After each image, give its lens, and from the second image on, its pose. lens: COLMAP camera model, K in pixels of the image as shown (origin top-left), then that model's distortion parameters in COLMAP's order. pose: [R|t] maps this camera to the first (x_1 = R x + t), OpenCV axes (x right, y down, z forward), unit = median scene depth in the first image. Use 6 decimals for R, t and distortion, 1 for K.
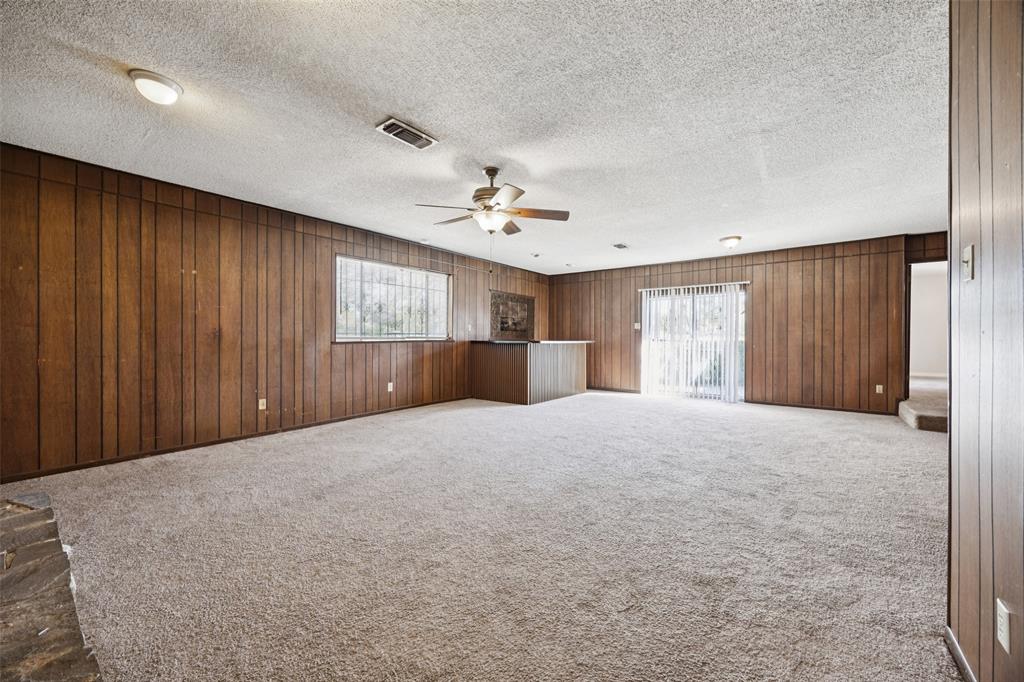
lens RADIAL K [[393.8, 0, 518.0], [0, 393.8, 338.2], [0, 0, 1]] dist [-0.008280, 0.000058]
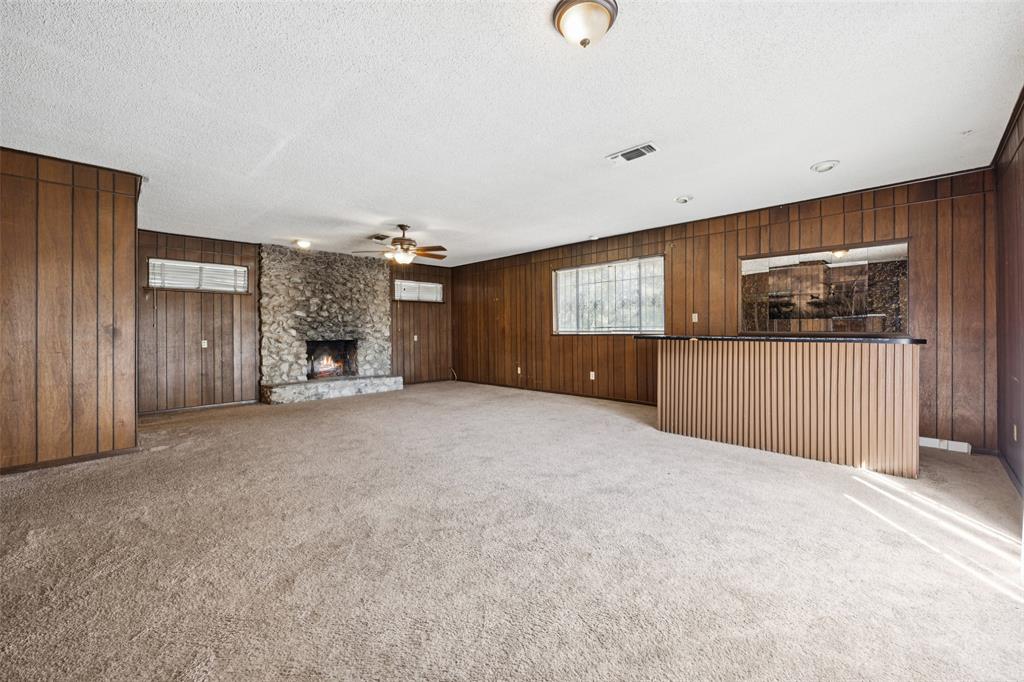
lens RADIAL K [[393.8, 0, 515.6], [0, 393.8, 330.5], [0, 0, 1]] dist [-0.008280, 0.000058]
pose [[-0.128764, -0.002868, -0.991671, 0.757238], [0.002984, 0.999990, -0.003279, -0.000006], [0.991671, -0.003381, -0.128754, 0.869705]]
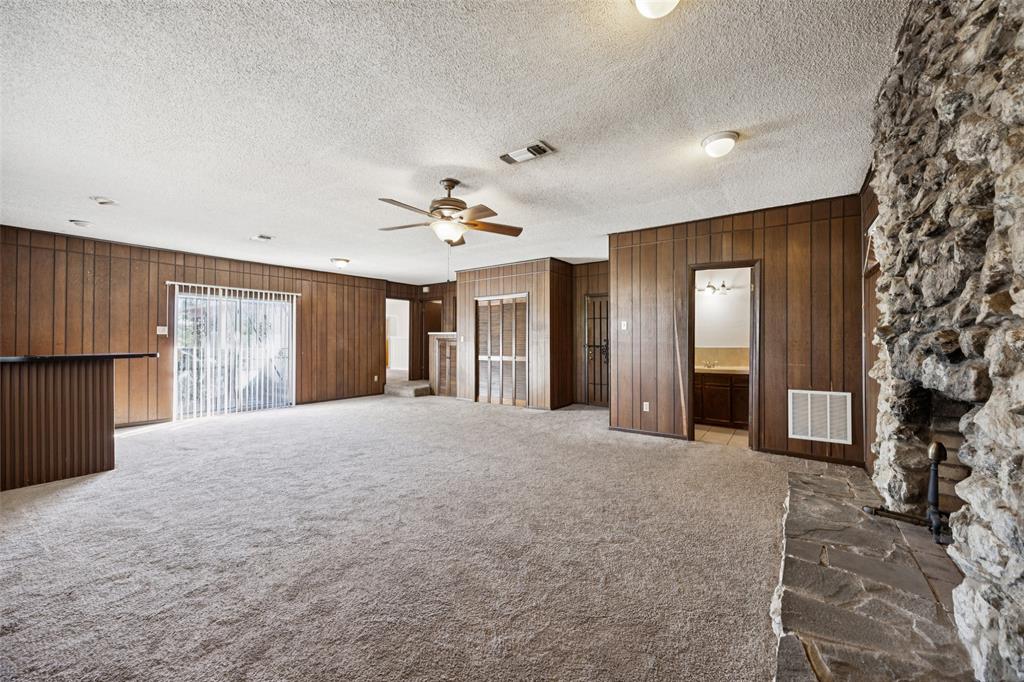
lens RADIAL K [[393.8, 0, 521.1], [0, 393.8, 340.7], [0, 0, 1]] dist [-0.008280, 0.000058]
pose [[-0.030904, 0.003904, 0.999515, -0.567054], [0.005207, 0.999979, -0.003745, -0.007214], [-0.999509, 0.005089, -0.030924, 0.447338]]
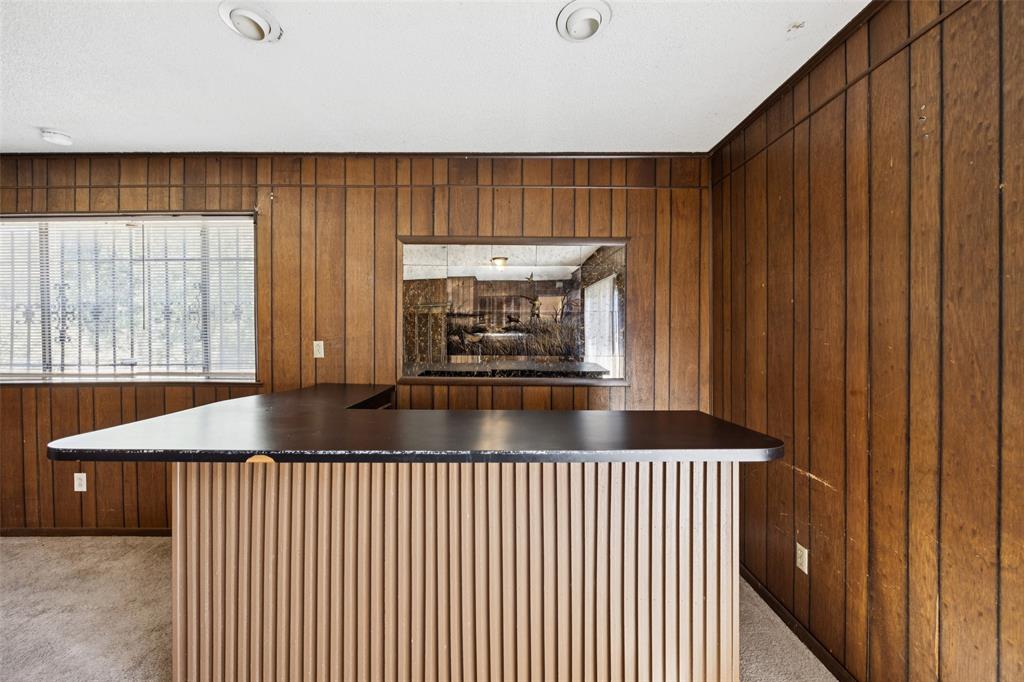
lens RADIAL K [[393.8, 0, 503.8], [0, 393.8, 333.8], [0, 0, 1]] dist [-0.008280, 0.000058]
pose [[0.603801, 0.000110, -0.797135, 0.318206], [0.003410, 0.999990, 0.002722, -0.046669], [0.797128, -0.004362, 0.603795, 1.050099]]
